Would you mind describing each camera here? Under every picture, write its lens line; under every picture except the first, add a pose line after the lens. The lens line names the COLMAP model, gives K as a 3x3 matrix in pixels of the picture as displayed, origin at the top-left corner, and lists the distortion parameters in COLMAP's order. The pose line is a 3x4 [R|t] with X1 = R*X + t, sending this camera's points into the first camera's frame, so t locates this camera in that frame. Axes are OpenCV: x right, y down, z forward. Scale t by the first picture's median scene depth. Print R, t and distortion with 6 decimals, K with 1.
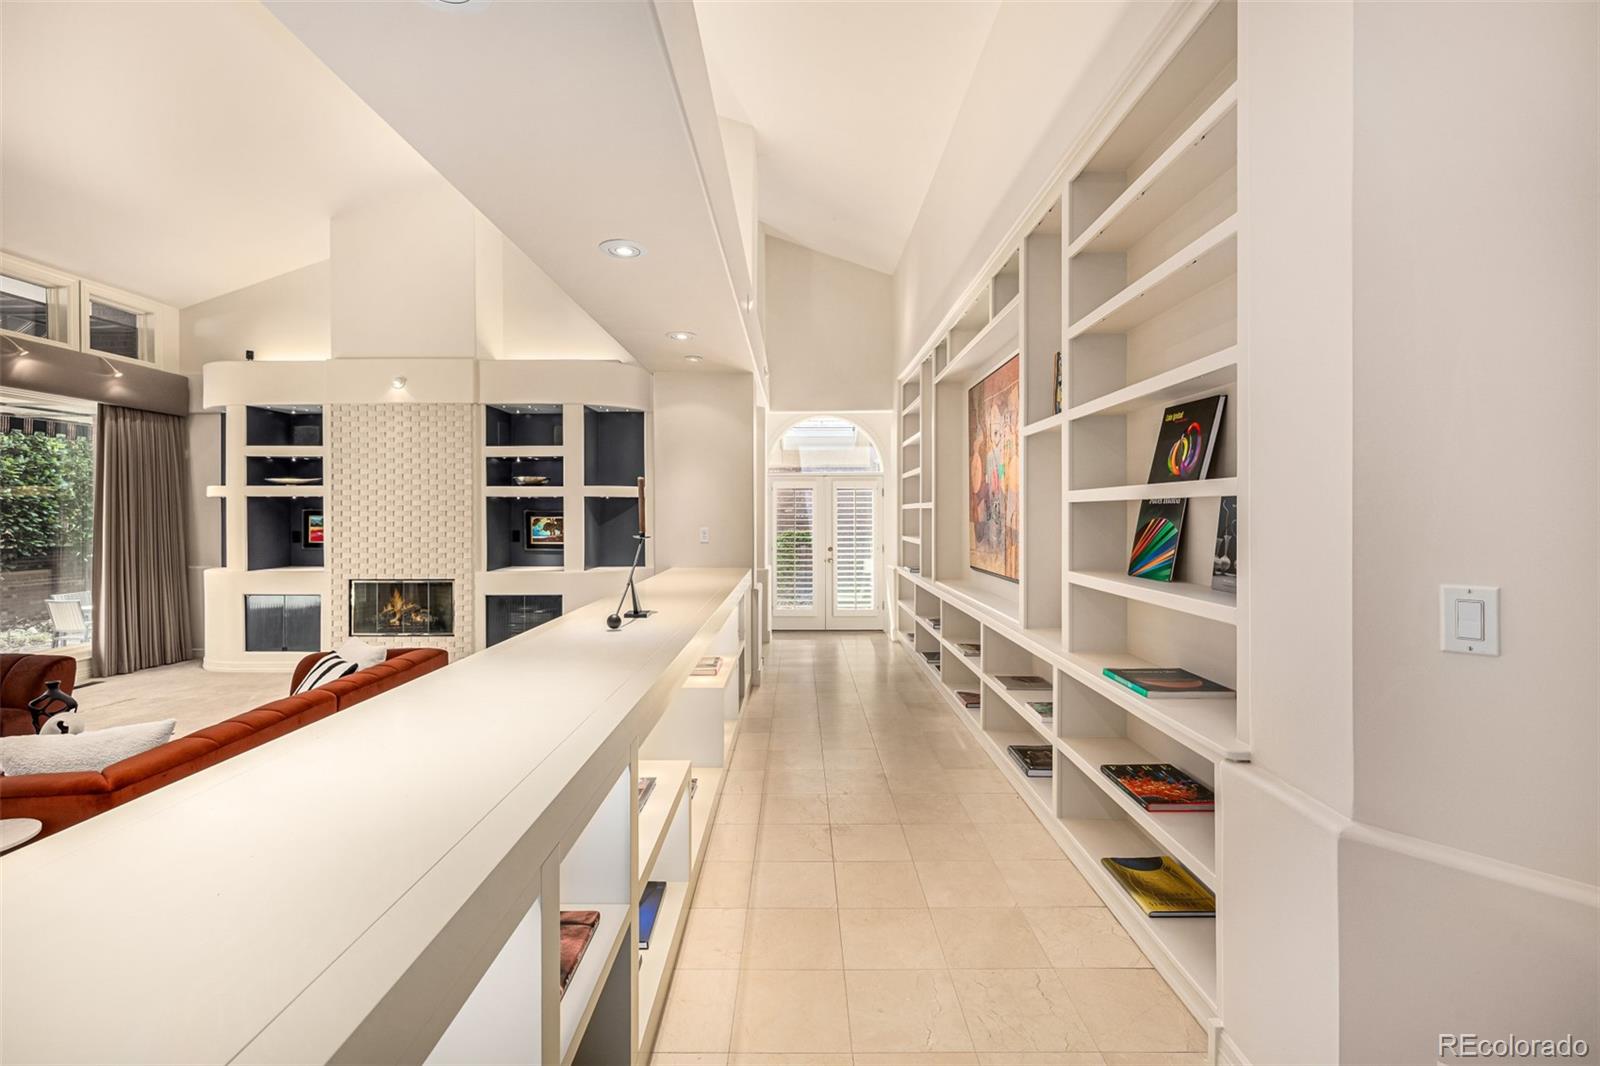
lens RADIAL K [[682.0, 0, 791.2], [0, 682.0, 528.0], [0, 0, 1]] dist [-0.004321, 0.000420]
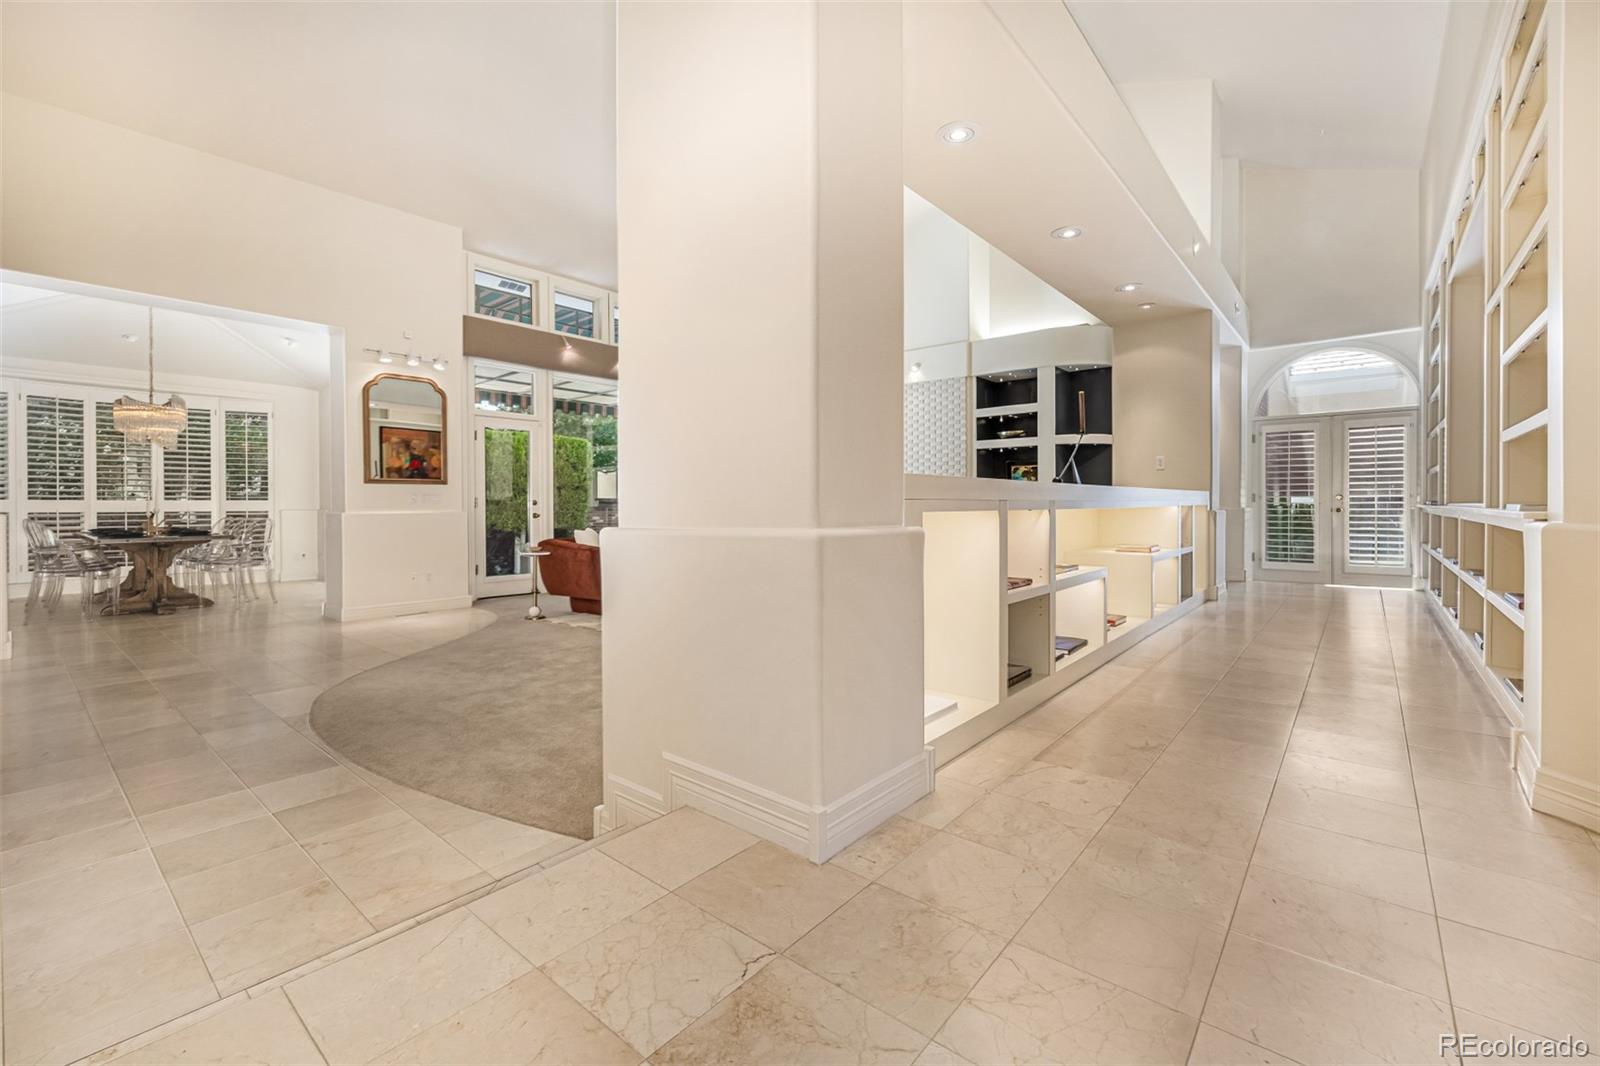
lens RADIAL K [[682.0, 0, 792.6], [0, 682.0, 517.1], [0, 0, 1]] dist [-0.004321, 0.000420]
pose [[0.777047, 0.002743, -0.629437, 0.085134], [-0.002333, 0.999996, 0.001478, 0.079241], [0.629439, 0.000320, 0.777050, -0.201093]]
